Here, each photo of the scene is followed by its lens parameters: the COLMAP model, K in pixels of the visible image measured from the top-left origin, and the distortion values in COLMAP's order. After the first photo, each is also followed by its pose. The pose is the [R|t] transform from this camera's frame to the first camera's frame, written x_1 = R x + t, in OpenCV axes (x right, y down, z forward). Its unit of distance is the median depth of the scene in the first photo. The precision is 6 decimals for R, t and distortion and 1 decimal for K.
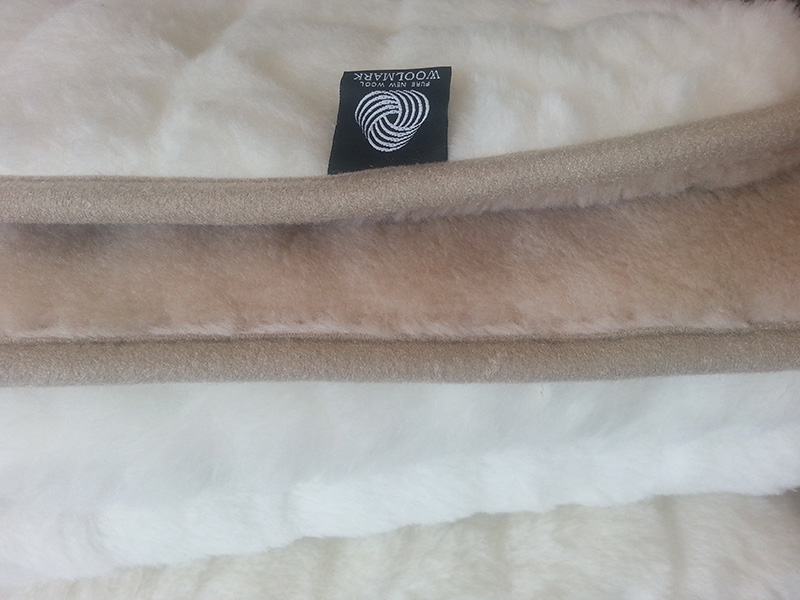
lens RADIAL K [[656.8, 0, 401.2], [0, 656.8, 293.1], [0, 0, 1]] dist [0.069705, -0.117474]
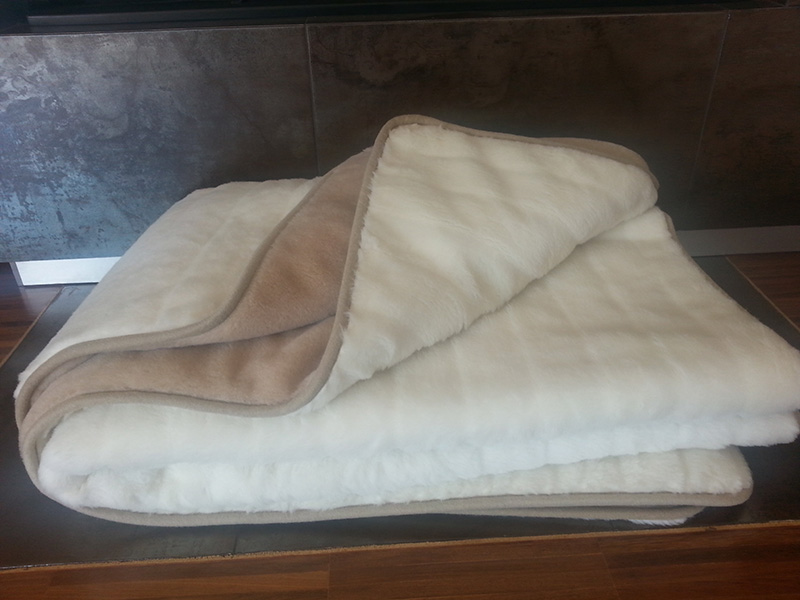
lens RADIAL K [[656.8, 0, 391.2], [0, 656.8, 286.6], [0, 0, 1]] dist [0.069705, -0.117474]
pose [[0.999757, -0.011905, -0.018536, -0.976323], [0.010198, 0.995925, -0.089608, -0.165853], [0.019528, 0.089397, 0.995805, -2.403984]]
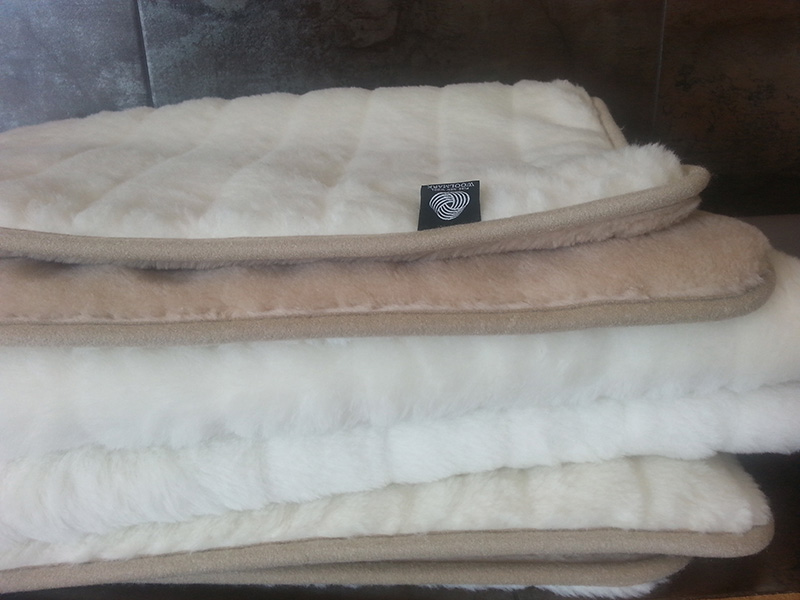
lens RADIAL K [[656.8, 0, 393.8], [0, 656.8, 293.9], [0, 0, 1]] dist [0.069705, -0.117474]
pose [[0.999666, -0.022602, -0.012529, -0.156389], [0.018326, 0.961863, -0.272917, 0.492203], [0.018220, 0.272597, 0.961956, -0.742677]]
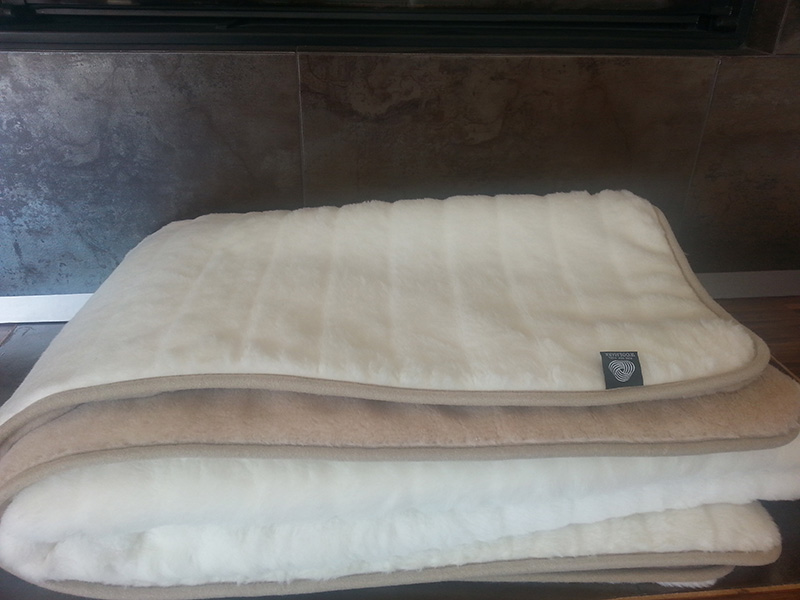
lens RADIAL K [[656.8, 0, 387.2], [0, 656.8, 288.1], [0, 0, 1]] dist [0.069705, -0.117474]
pose [[0.998182, -0.000697, 0.060266, -1.325804], [0.009788, 0.988534, -0.150681, -0.187975], [-0.059470, 0.150997, 0.986744, -2.106007]]
